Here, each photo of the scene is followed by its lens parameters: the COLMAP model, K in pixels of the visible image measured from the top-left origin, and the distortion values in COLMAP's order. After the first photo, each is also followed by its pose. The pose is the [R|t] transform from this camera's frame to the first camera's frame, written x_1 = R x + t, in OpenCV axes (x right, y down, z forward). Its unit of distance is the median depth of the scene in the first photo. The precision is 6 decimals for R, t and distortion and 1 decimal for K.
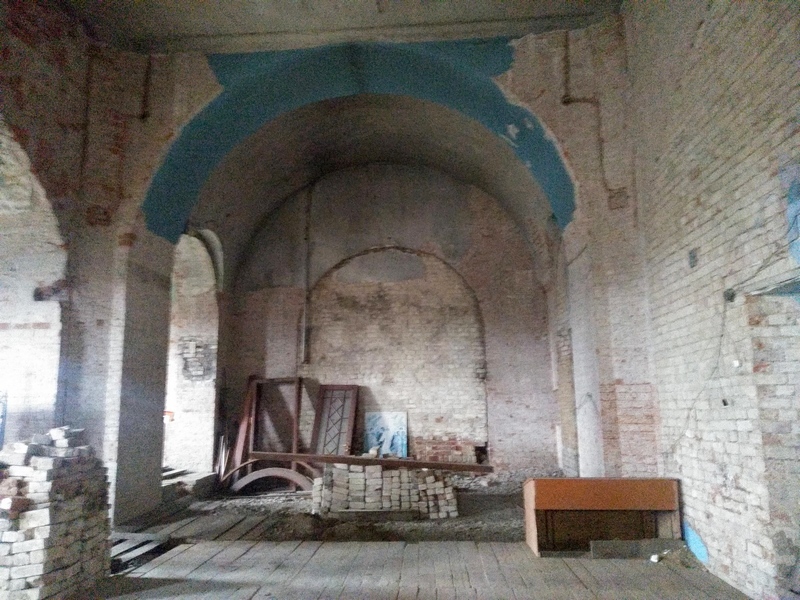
lens RADIAL K [[611.8, 0, 400.6], [0, 611.8, 295.1], [0, 0, 1]] dist [0.012720, -0.005715]
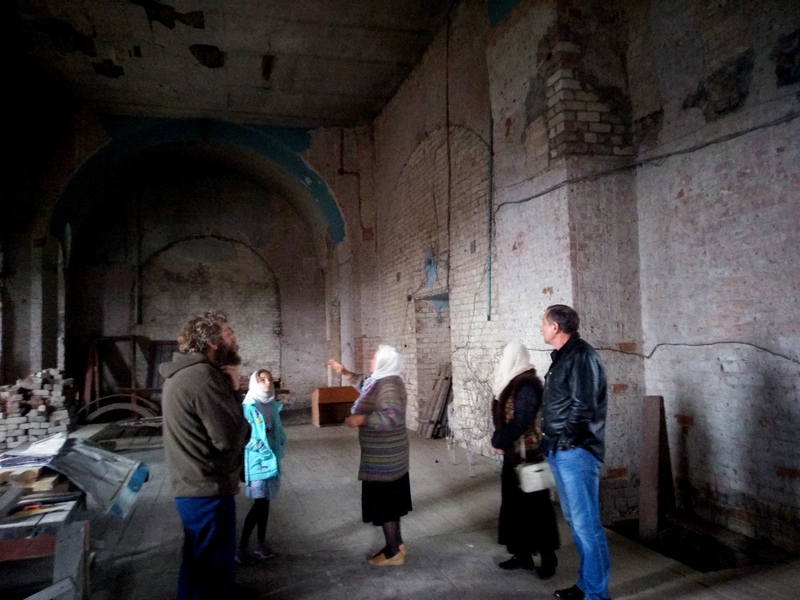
lens RADIAL K [[611.8, 0, 400.6], [0, 611.8, 295.1], [0, 0, 1]] dist [0.012720, -0.005715]
pose [[0.932732, 0.008782, 0.360462, -0.192876], [-0.037316, 0.996686, 0.072279, -0.112397], [-0.358633, -0.080868, 0.929969, -0.693948]]
